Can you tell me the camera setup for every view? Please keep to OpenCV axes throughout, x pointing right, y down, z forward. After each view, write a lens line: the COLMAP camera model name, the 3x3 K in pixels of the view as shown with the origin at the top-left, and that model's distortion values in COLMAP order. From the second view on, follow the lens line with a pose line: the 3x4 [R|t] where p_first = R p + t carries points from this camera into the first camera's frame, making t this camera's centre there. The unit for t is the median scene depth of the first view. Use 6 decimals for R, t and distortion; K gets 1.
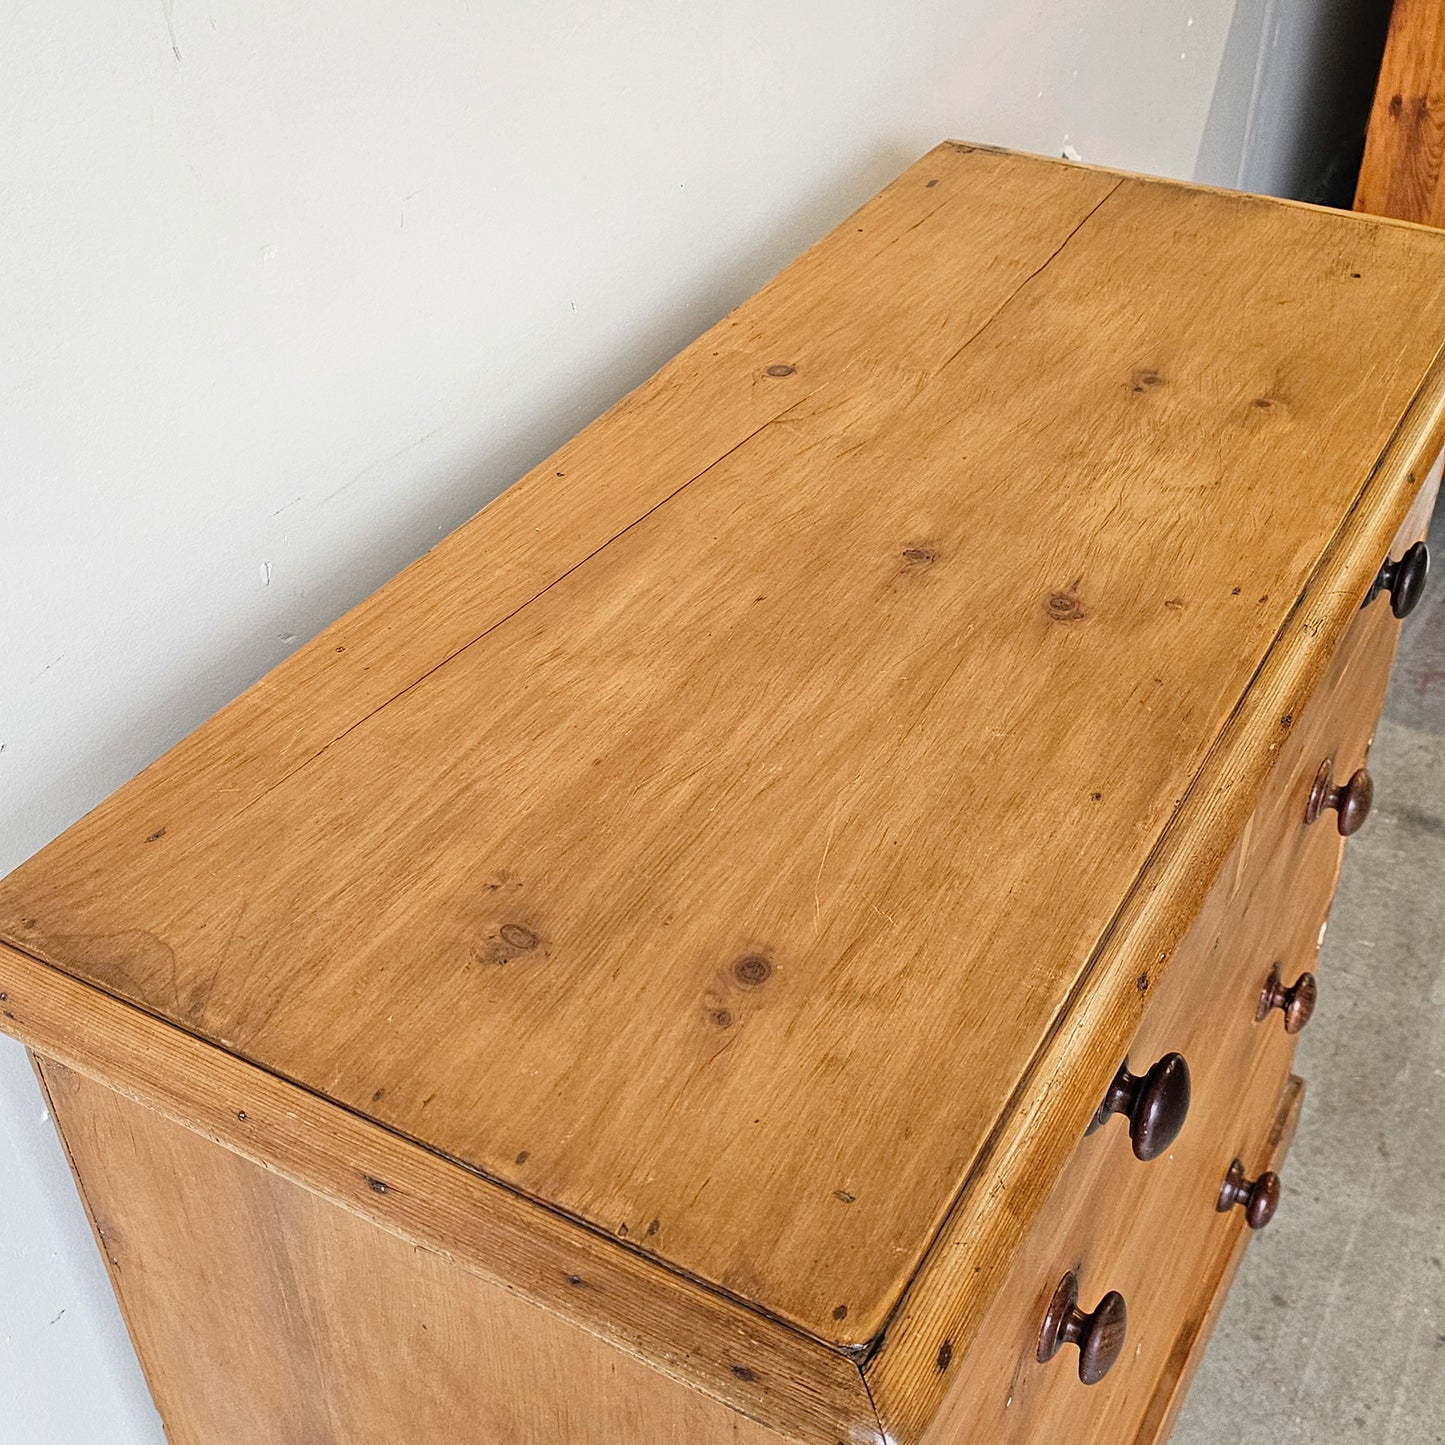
lens RADIAL K [[1847.6, 0, 730.1], [0, 1847.6, 674.0], [0, 0, 1]] dist [0.178754, -0.396015]
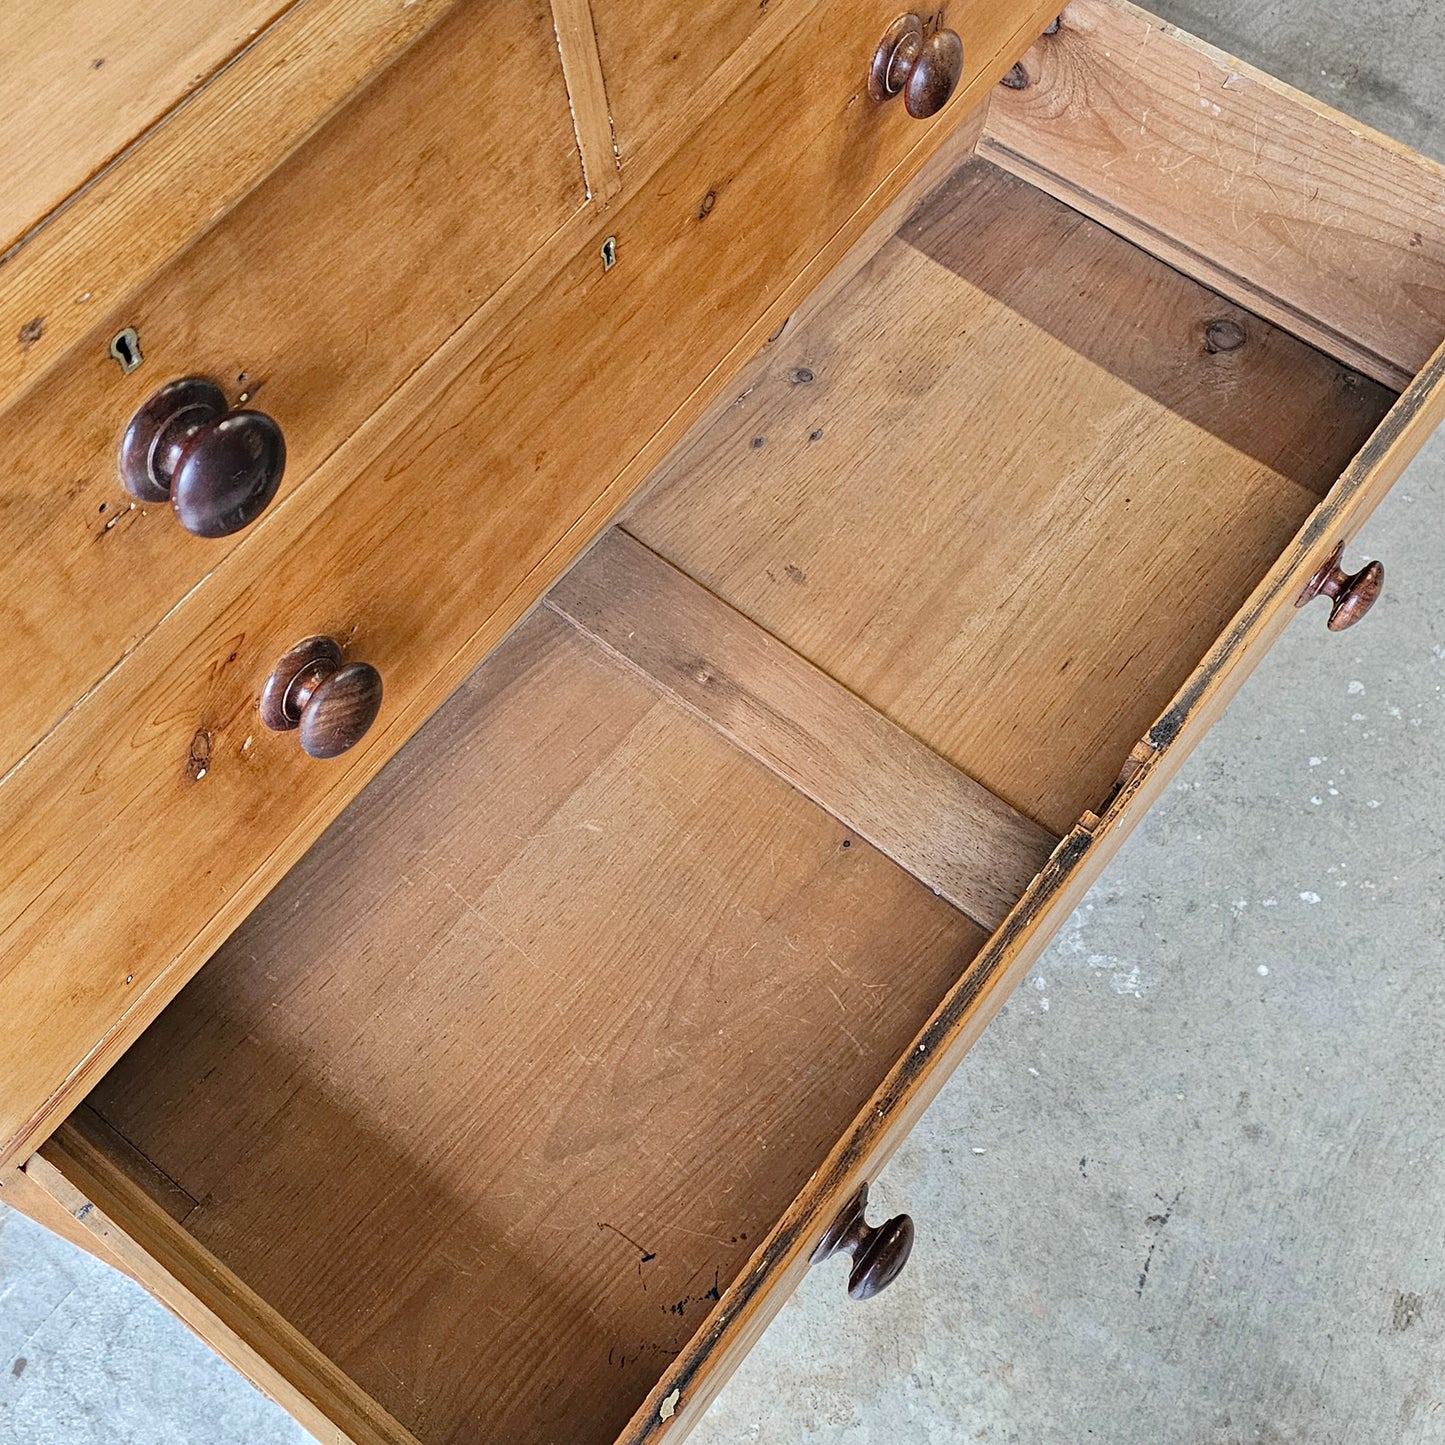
lens RADIAL K [[1841.3, 0, 715.8], [0, 1841.3, 686.9], [0, 0, 1]] dist [0.068301, -0.086621]
pose [[0.990737, 0.080195, -0.109588, 0.450343], [-0.029682, 0.915373, 0.401512, -0.008062], [0.132513, -0.394540, 0.909274, 0.238068]]
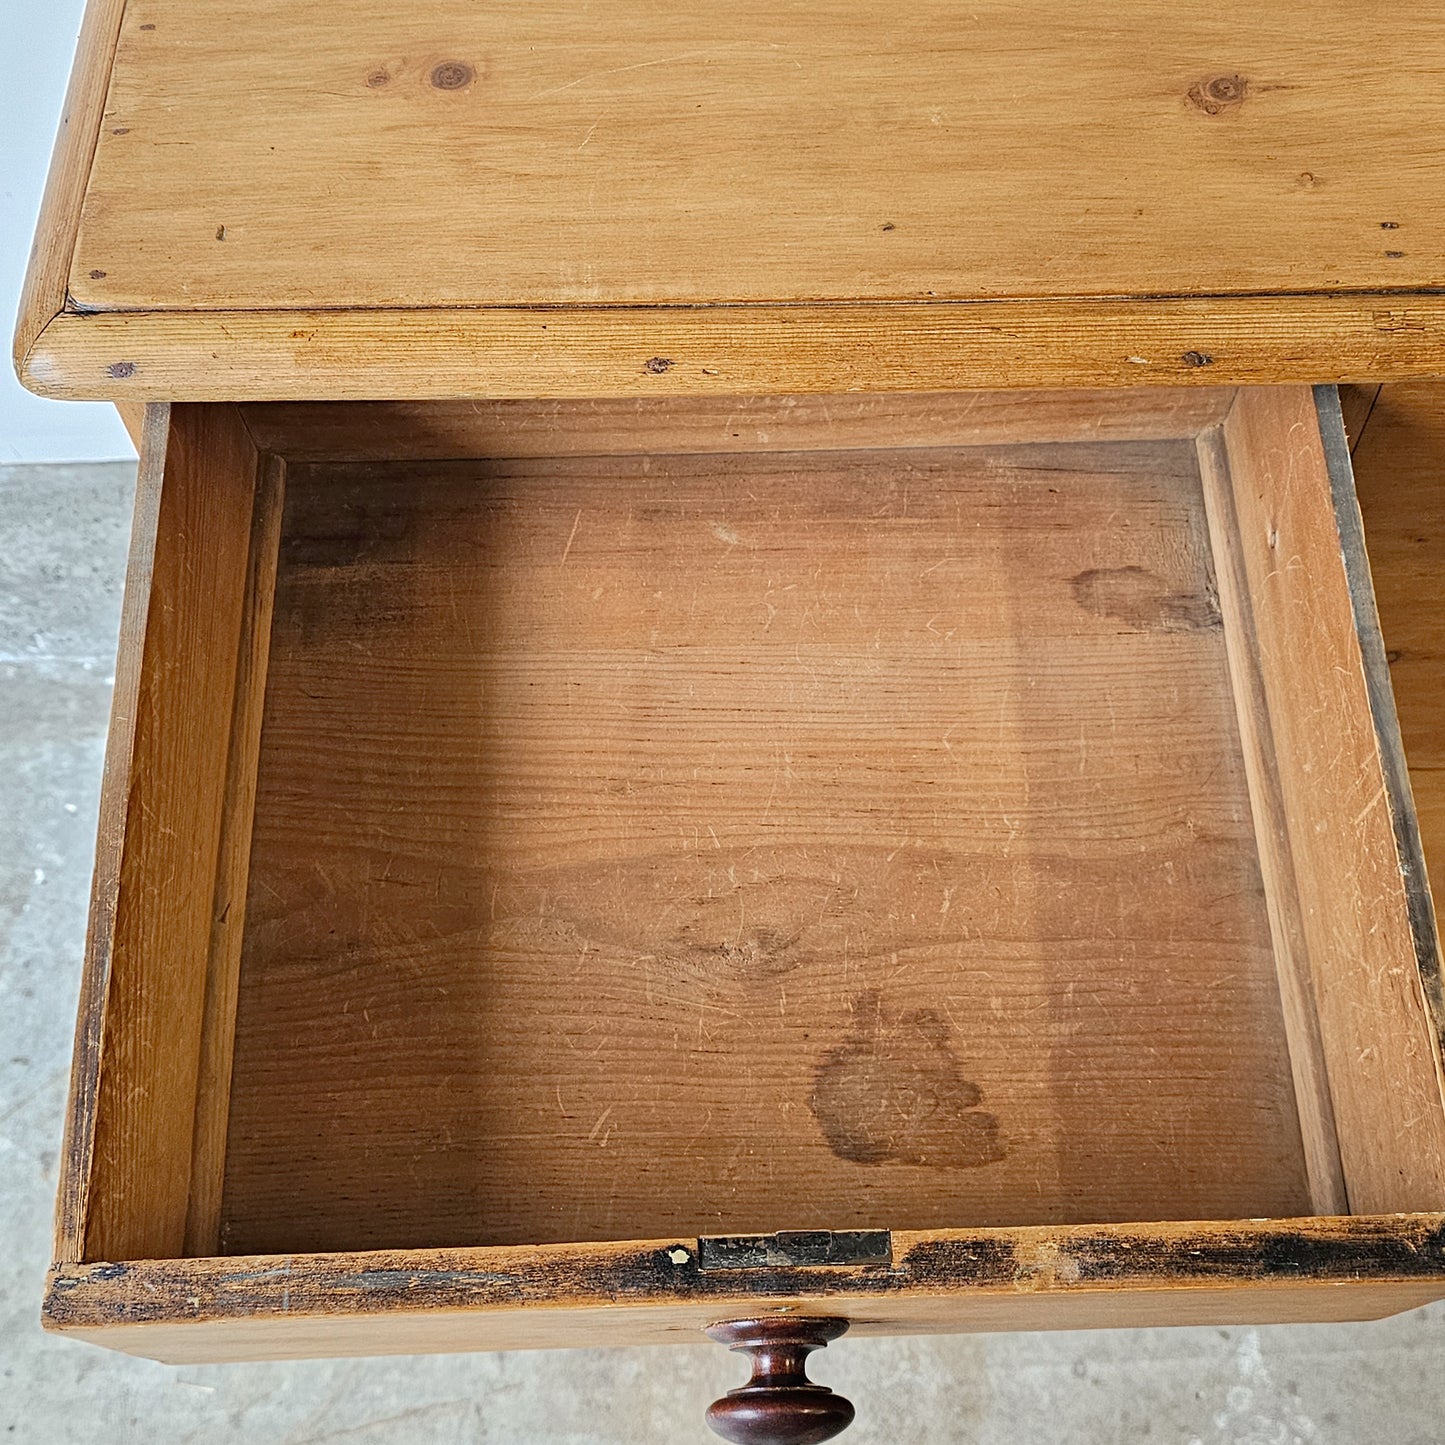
lens RADIAL K [[1847.6, 0, 772.0], [0, 1847.6, 721.5], [0, 0, 1]] dist [0.115177, -0.236682]
pose [[0.512669, 0.753982, -0.410708, 0.572182], [-0.526144, 0.653902, 0.543677, -0.180493], [0.678486, -0.062635, 0.731939, 0.292150]]
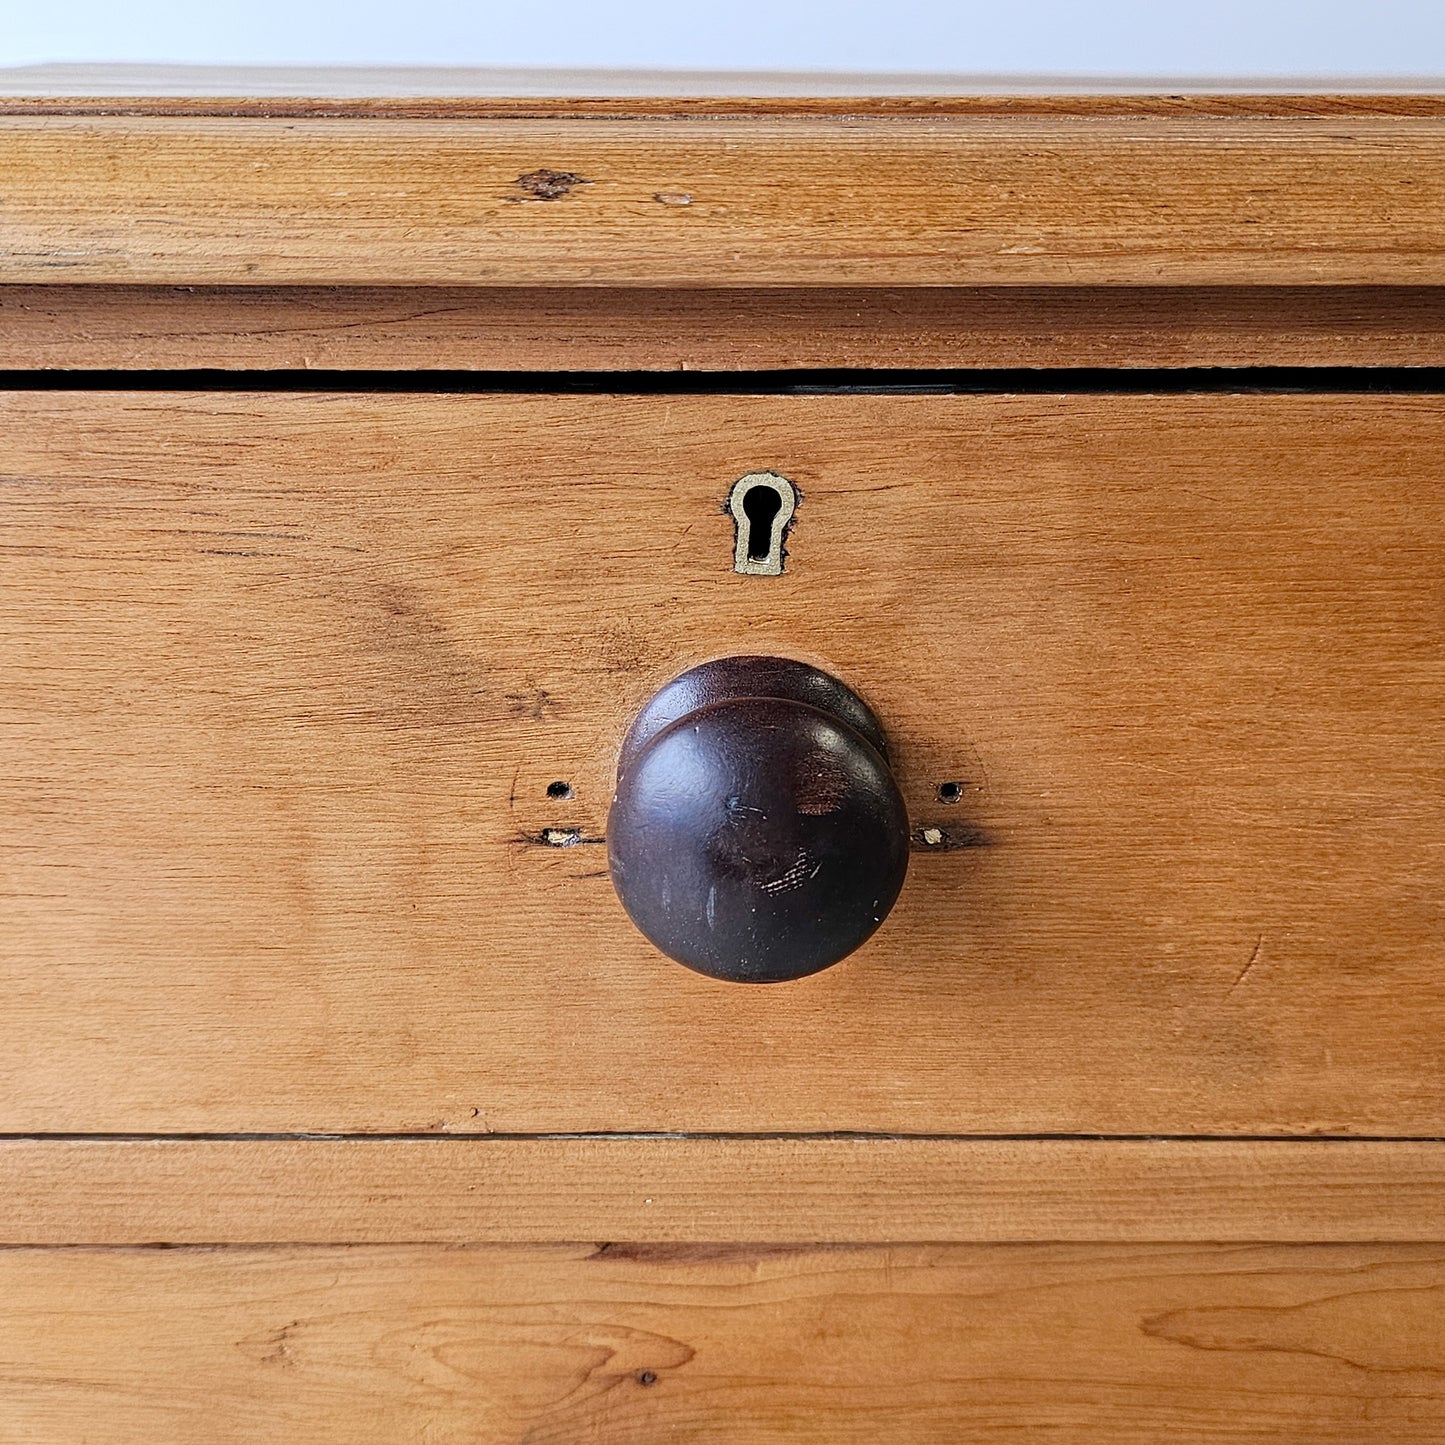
lens RADIAL K [[1969.2, 0, 716.4], [0, 1969.2, 779.6], [0, 0, 1]] dist [0.191083, -0.636587]
pose [[0.502749, 0.315391, -0.804843, 0.459195], [-0.529761, 0.848146, 0.001442, 0.191137], [0.683079, 0.425649, 0.593486, 0.647521]]
